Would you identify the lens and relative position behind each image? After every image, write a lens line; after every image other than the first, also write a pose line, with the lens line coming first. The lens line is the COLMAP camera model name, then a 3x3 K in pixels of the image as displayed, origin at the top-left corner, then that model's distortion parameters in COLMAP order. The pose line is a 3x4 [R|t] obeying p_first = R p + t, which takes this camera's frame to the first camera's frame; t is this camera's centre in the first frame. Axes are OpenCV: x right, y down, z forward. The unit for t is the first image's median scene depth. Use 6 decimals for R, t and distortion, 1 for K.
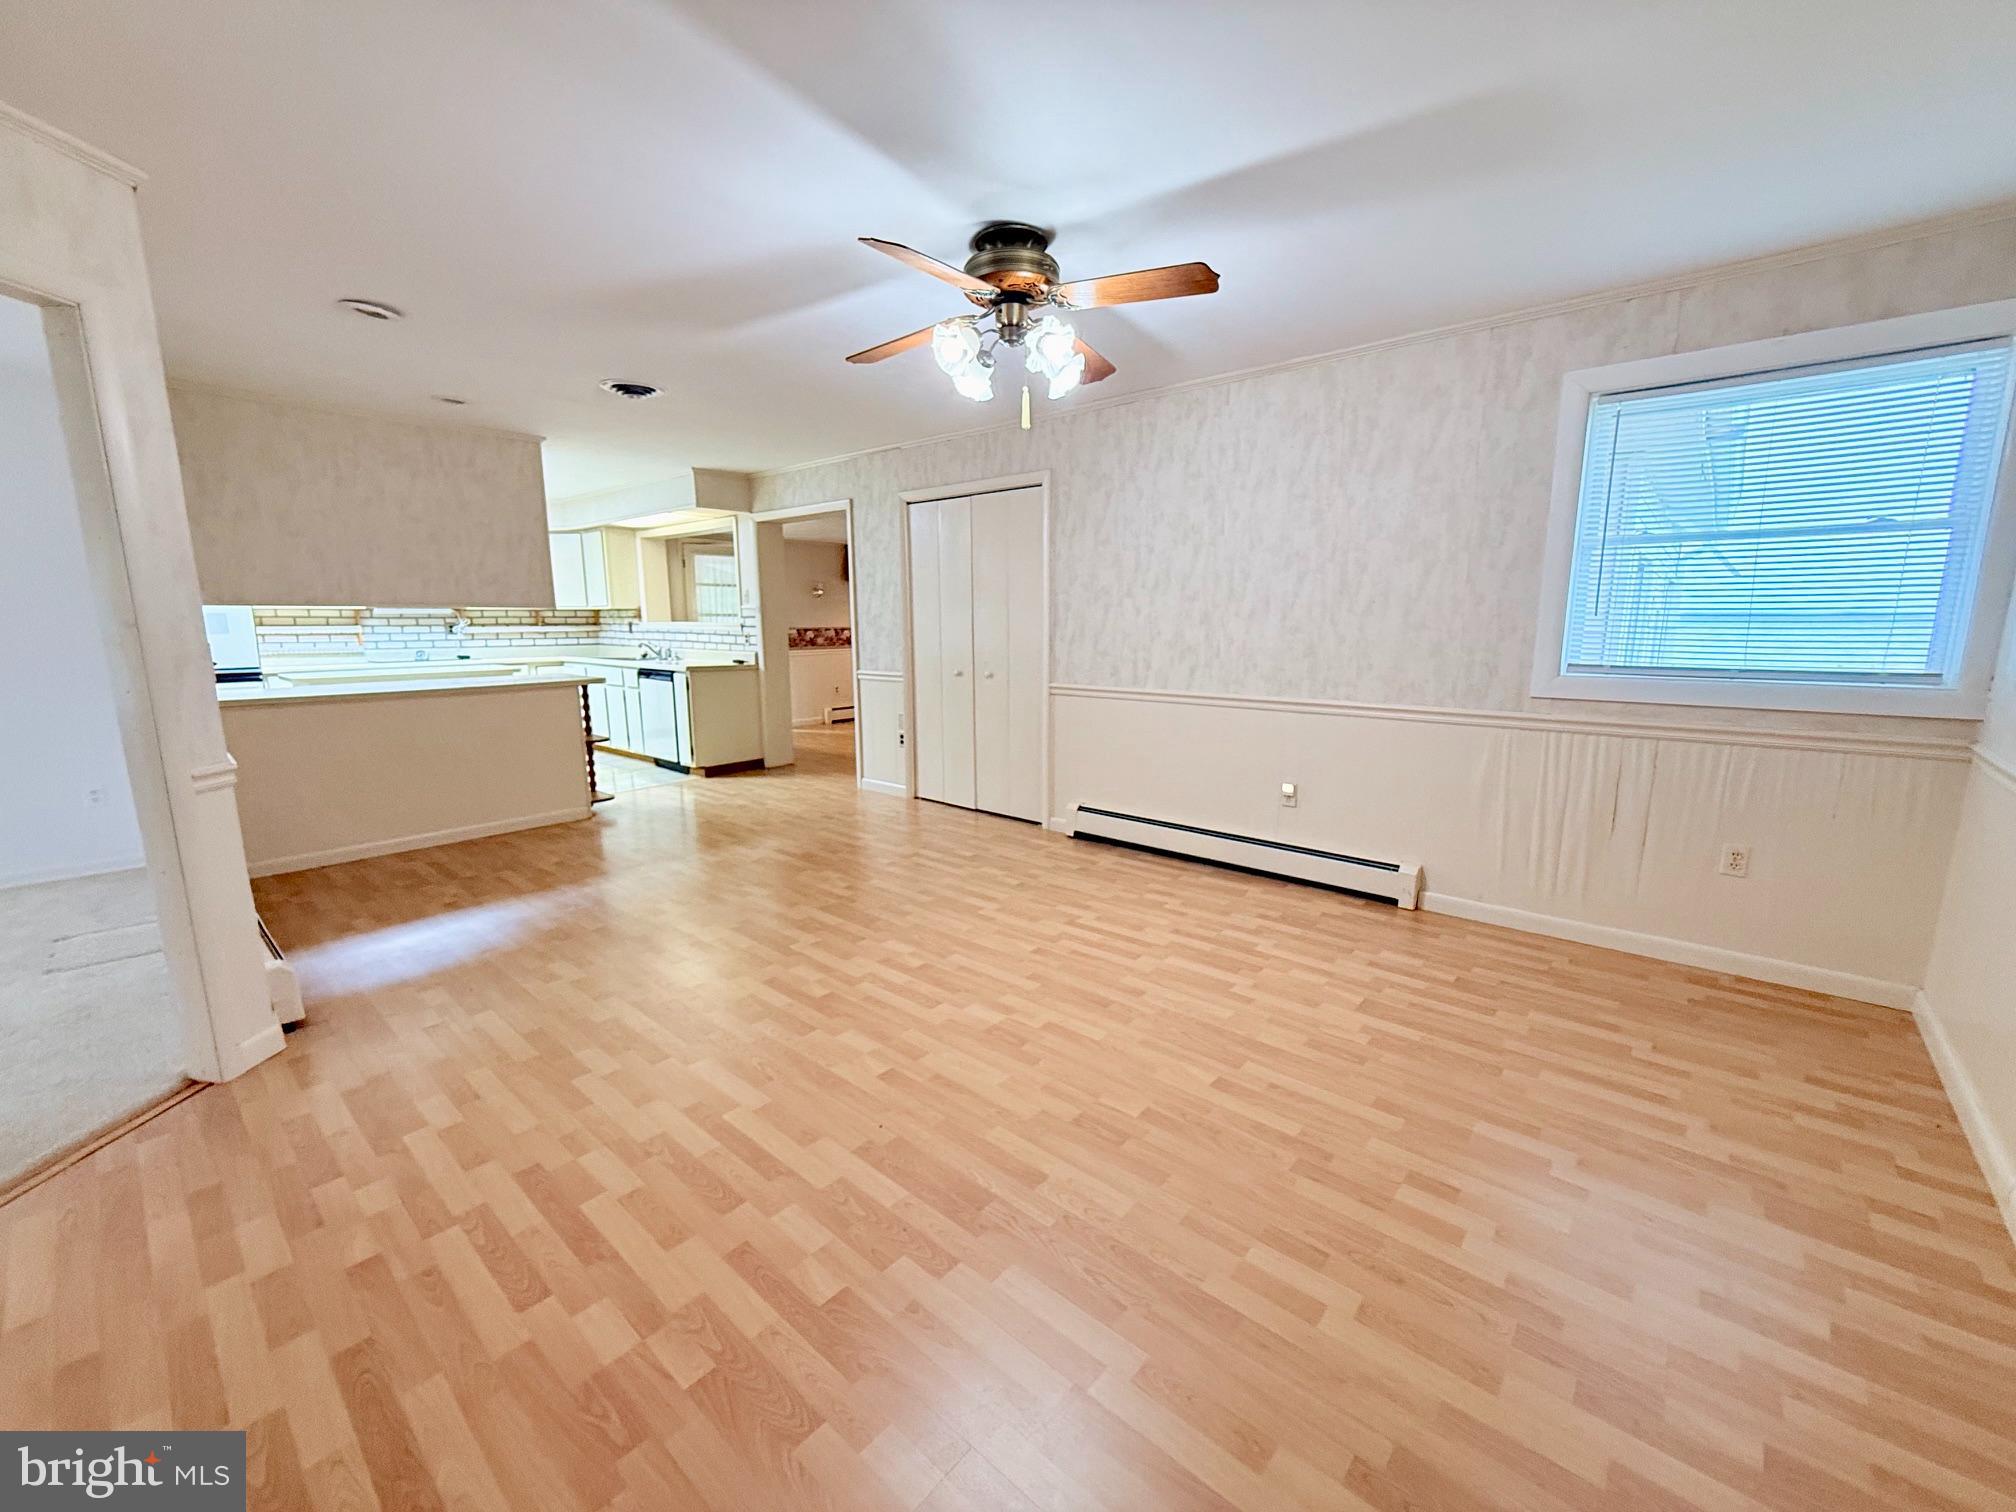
lens RADIAL K [[809.4, 0, 999.0], [0, 809.4, 744.0], [0, 0, 1]] dist [0.001732, -0.000118]
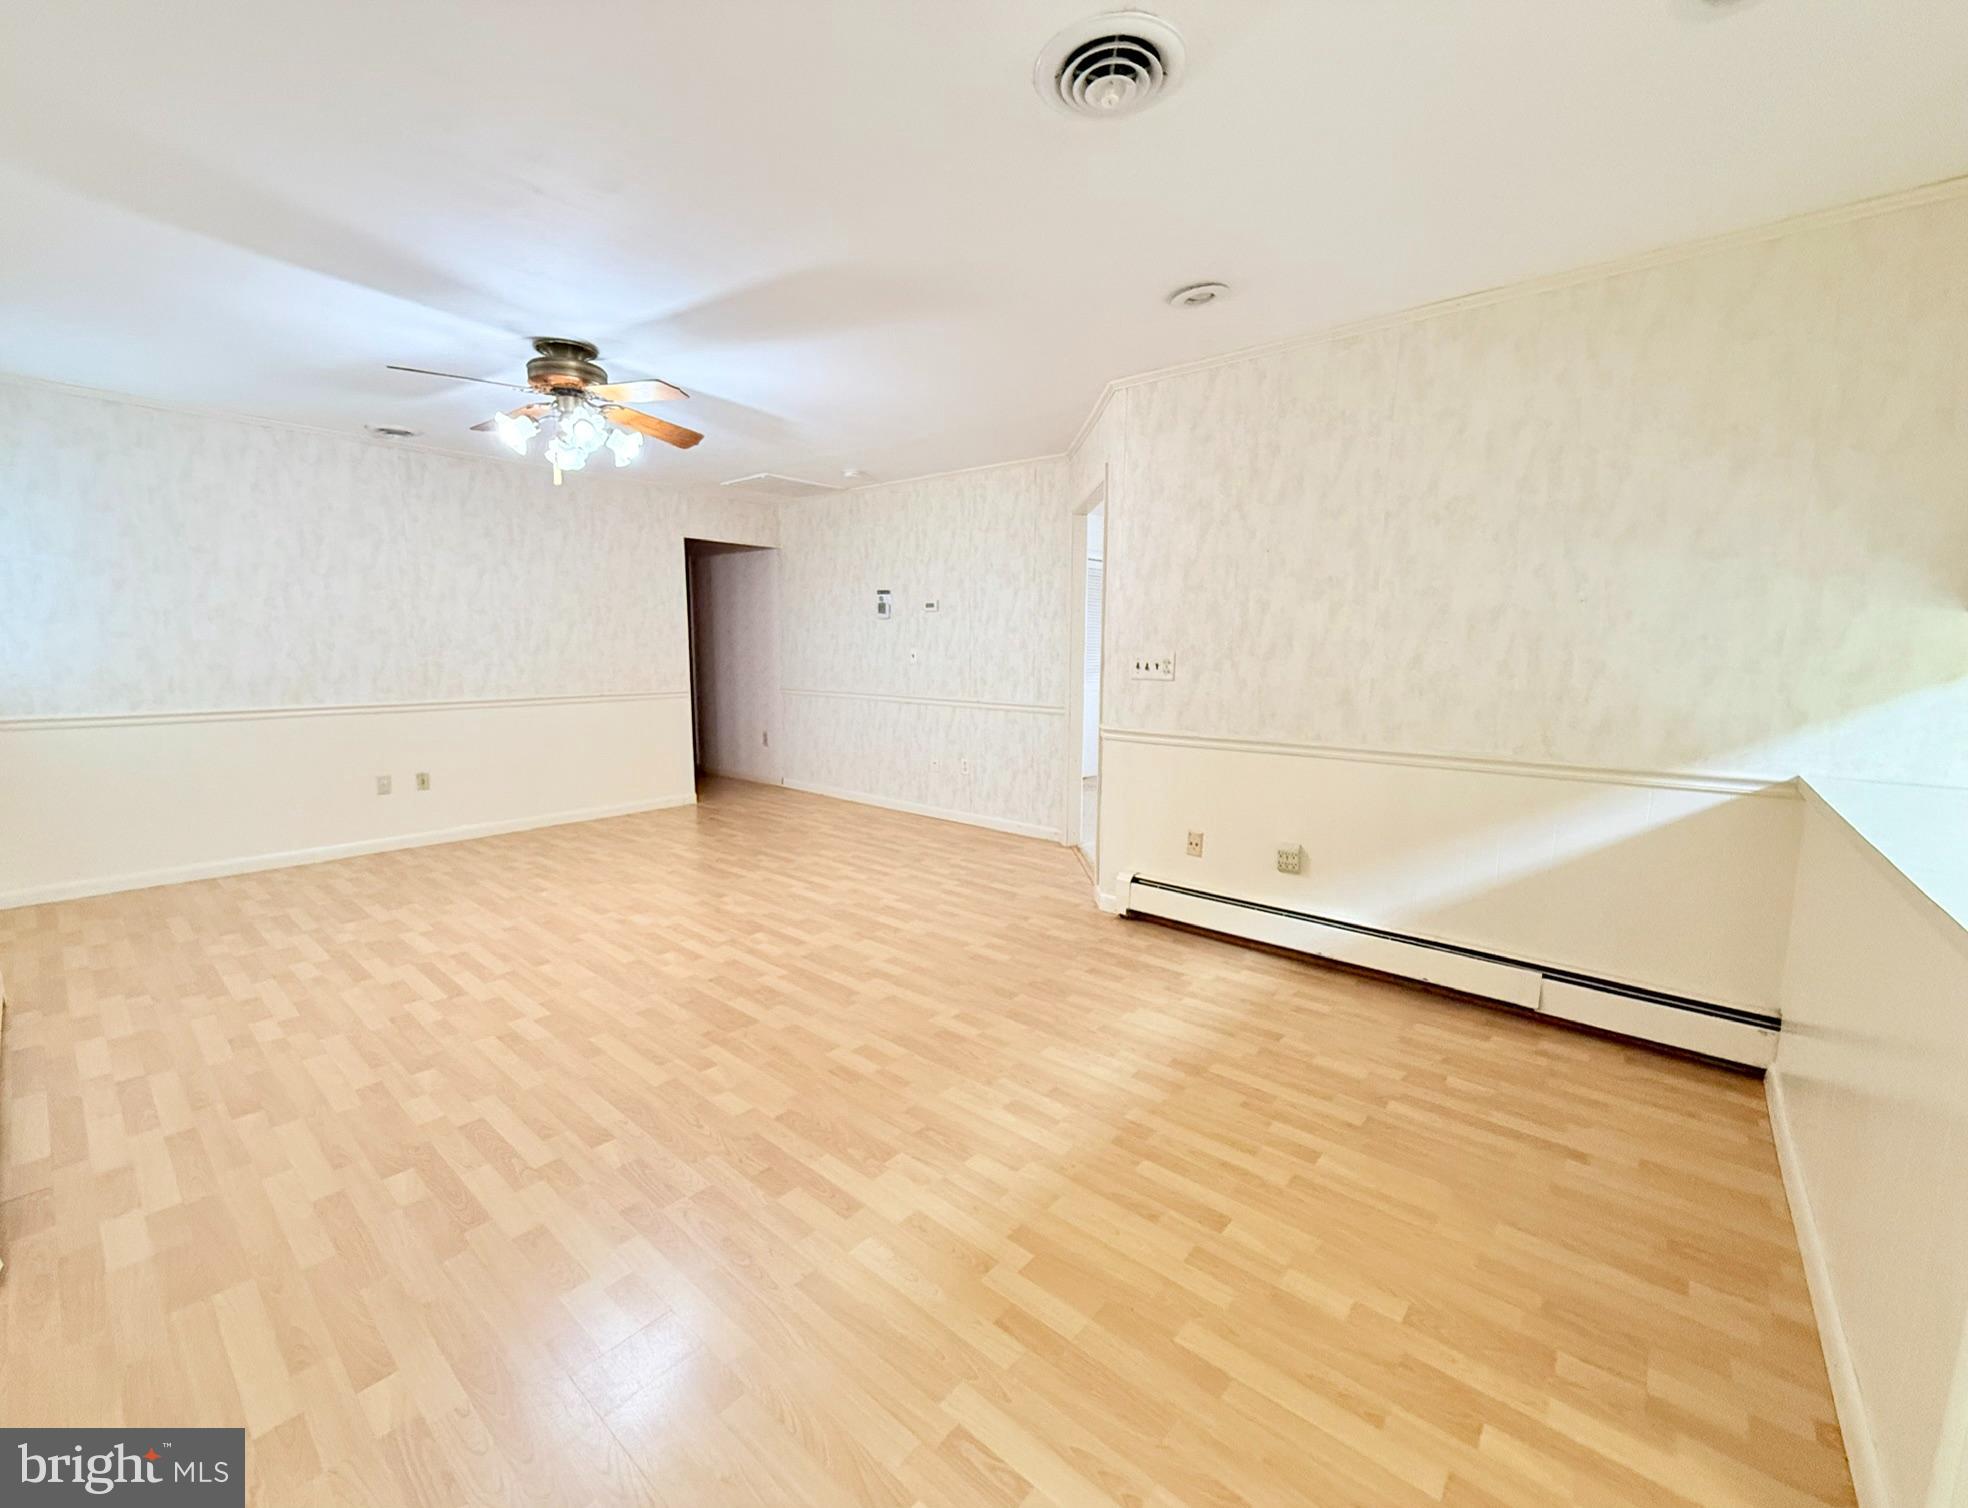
lens RADIAL K [[812.5, 0, 969.4], [0, 812.5, 739.7], [0, 0, 1]] dist [-0.003727, 0.000096]
pose [[-0.999776, -0.000654, -0.021135, -0.485977], [-0.006365, 0.962478, 0.271284, -0.305818], [0.020164, 0.271358, -0.962267, 1.991872]]
